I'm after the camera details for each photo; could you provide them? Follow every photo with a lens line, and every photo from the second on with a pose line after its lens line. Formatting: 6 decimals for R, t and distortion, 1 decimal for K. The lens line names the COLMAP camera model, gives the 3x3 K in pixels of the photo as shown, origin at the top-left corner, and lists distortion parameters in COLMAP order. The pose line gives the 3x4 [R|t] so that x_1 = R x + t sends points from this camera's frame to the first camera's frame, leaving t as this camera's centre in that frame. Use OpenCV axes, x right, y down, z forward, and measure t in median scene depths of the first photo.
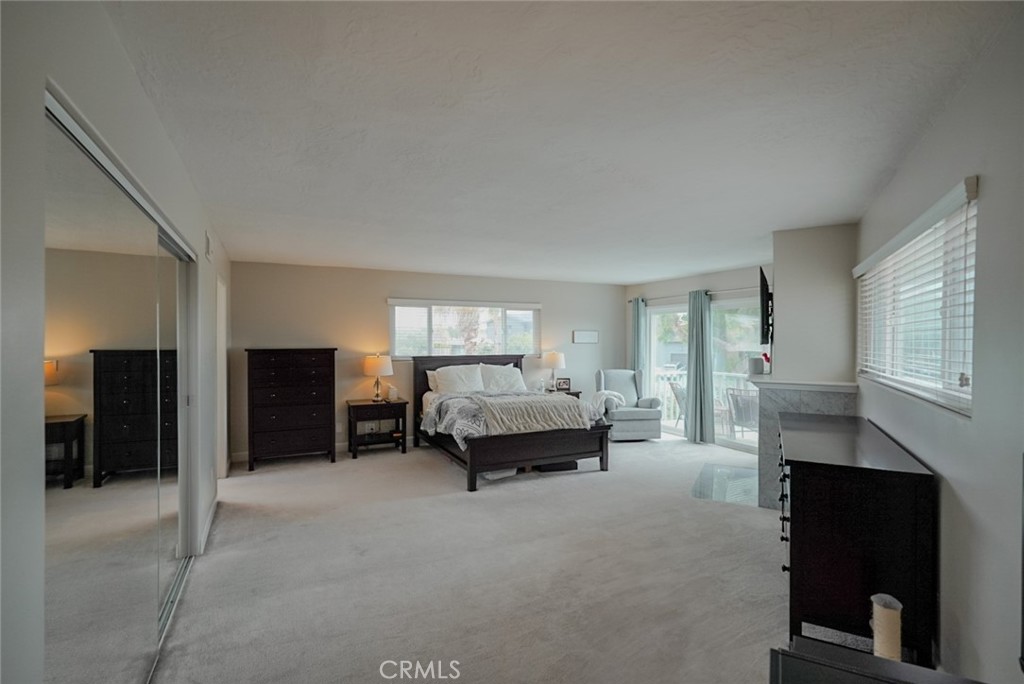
lens RADIAL K [[462.0, 0, 515.0], [0, 462.0, 341.7], [0, 0, 1]] dist [-0.015228, 0.007417]
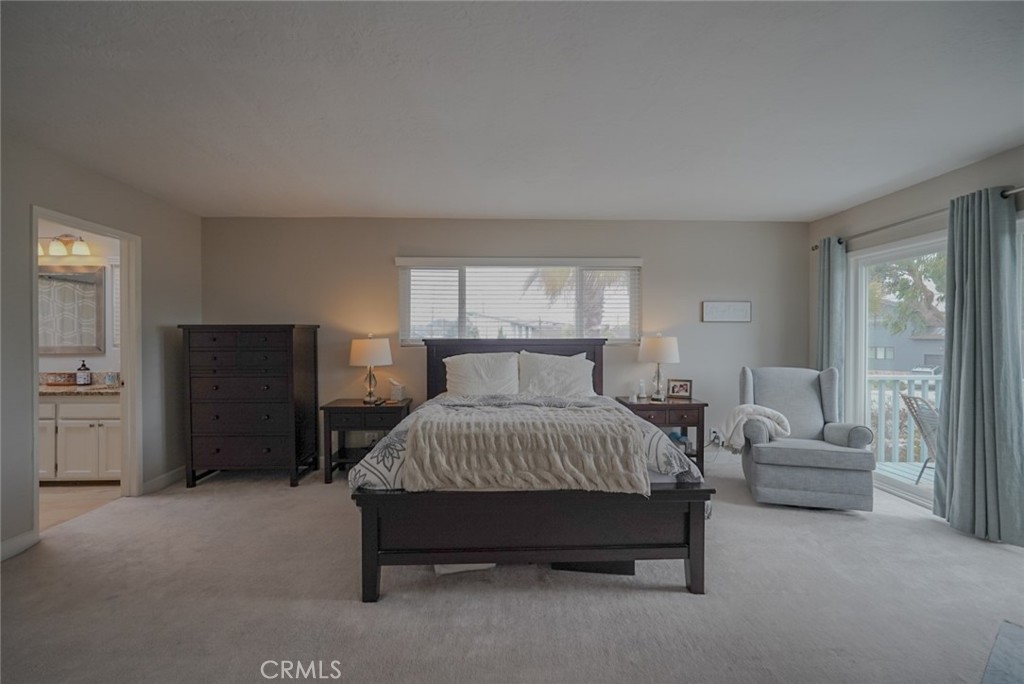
lens RADIAL K [[462.0, 0, 508.0], [0, 462.0, 341.3], [0, 0, 1]] dist [-0.015228, 0.007417]
pose [[0.916050, 0.002565, -0.401056, 0.158121], [-0.001206, 0.999993, 0.003639, 0.030709], [0.401063, -0.002850, 0.916046, 0.405235]]
